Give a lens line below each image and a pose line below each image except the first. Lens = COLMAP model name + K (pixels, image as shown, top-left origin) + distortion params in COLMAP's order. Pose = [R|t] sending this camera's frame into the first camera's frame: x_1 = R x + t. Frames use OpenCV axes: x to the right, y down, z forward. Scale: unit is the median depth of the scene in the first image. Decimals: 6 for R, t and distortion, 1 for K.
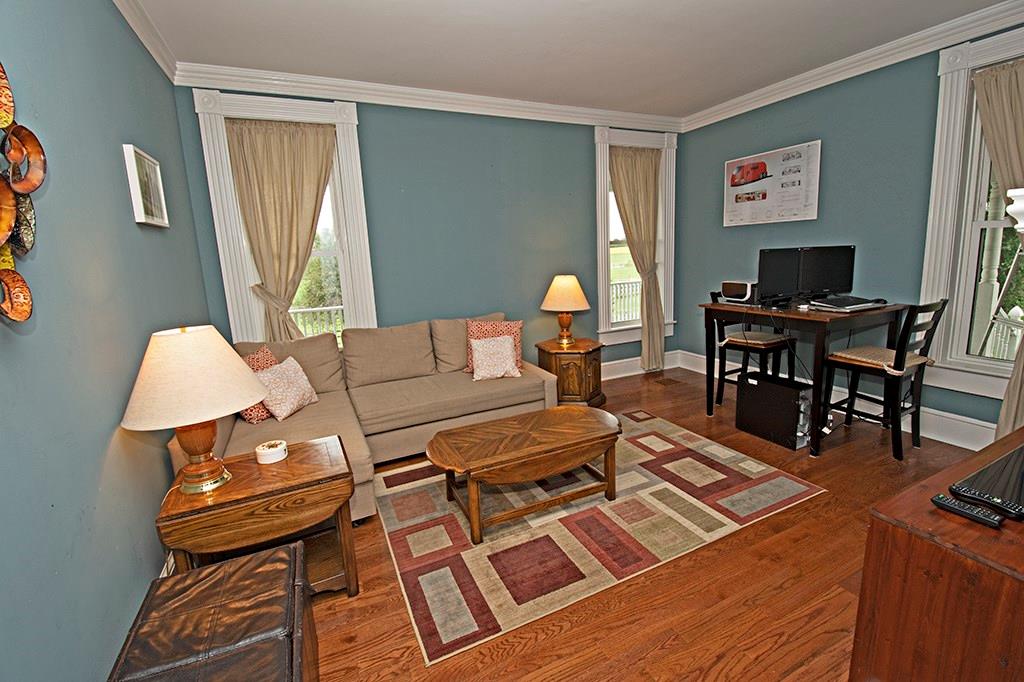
lens RADIAL K [[458.3, 0, 527.6], [0, 458.3, 313.7], [0, 0, 1]] dist [-0.002461, -0.000492]
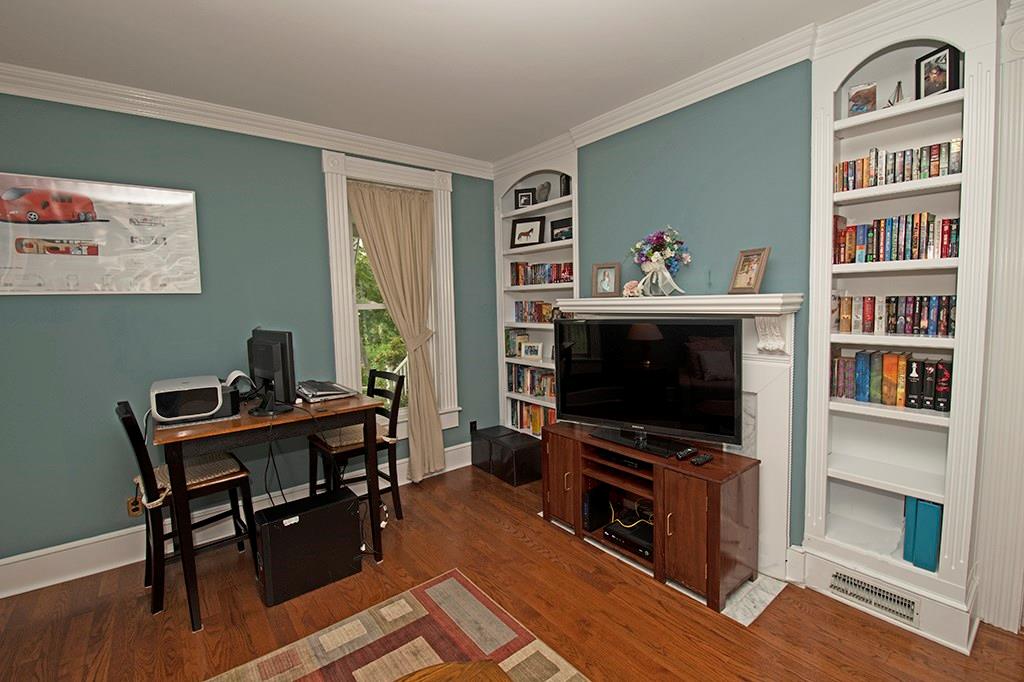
lens RADIAL K [[458.3, 0, 527.6], [0, 458.3, 313.7], [0, 0, 1]] dist [-0.002461, -0.000492]
pose [[-0.215990, 0.000274, 0.976395, -0.285257], [0.162406, 0.986080, 0.035649, -0.137780], [-0.962794, 0.166272, -0.213028, 0.801116]]
